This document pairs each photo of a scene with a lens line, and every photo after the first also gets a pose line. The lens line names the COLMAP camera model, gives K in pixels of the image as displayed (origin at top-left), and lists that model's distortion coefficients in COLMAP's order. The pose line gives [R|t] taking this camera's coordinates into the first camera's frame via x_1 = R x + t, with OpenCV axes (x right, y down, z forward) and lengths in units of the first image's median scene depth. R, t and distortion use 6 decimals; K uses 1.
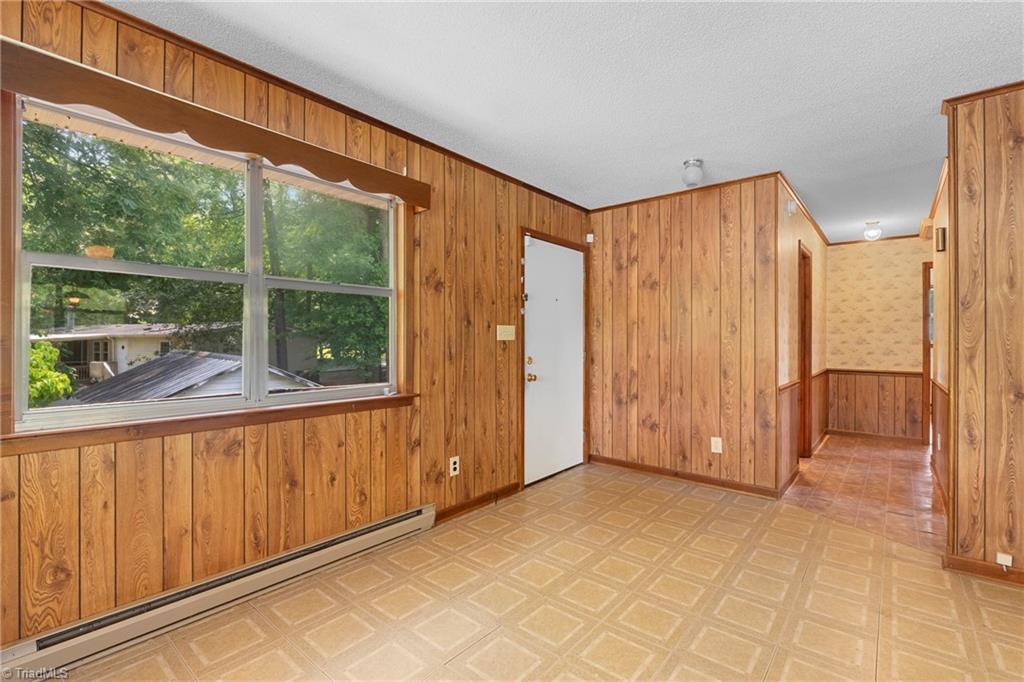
lens RADIAL K [[459.4, 0, 513.9], [0, 459.4, 341.7], [0, 0, 1]] dist [0.001124, -0.000792]
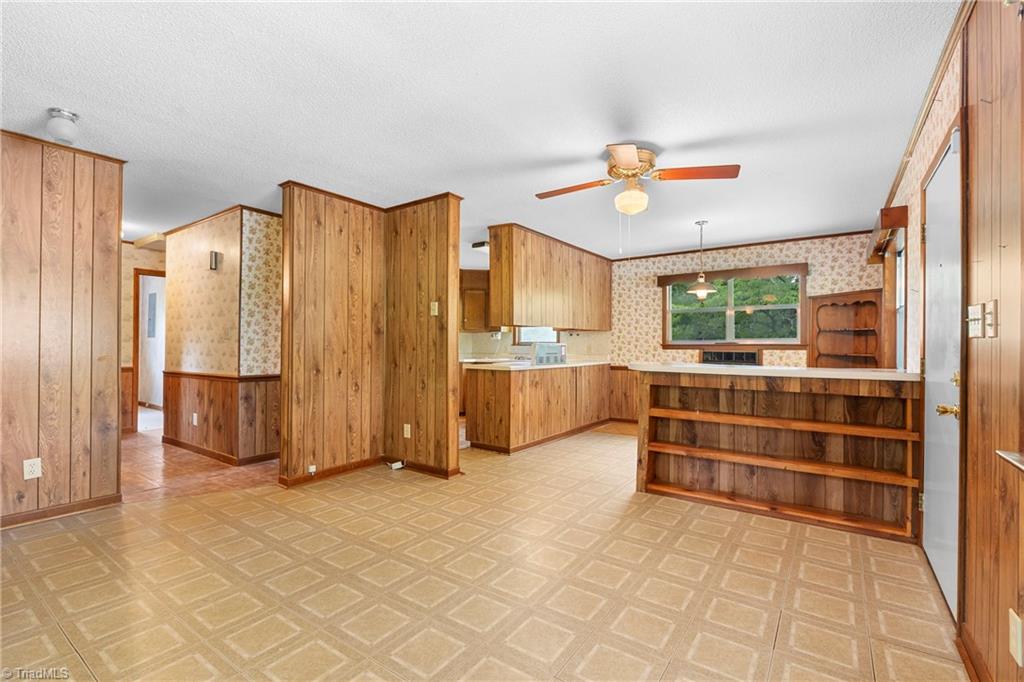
lens RADIAL K [[459.4, 0, 511.4], [0, 459.4, 342.0], [0, 0, 1]] dist [0.001124, -0.000792]
pose [[-0.069324, 0.000960, 0.997594, -0.427795], [-0.004760, 0.999988, -0.001293, 0.005557], [-0.997583, -0.004839, -0.069318, 0.252896]]
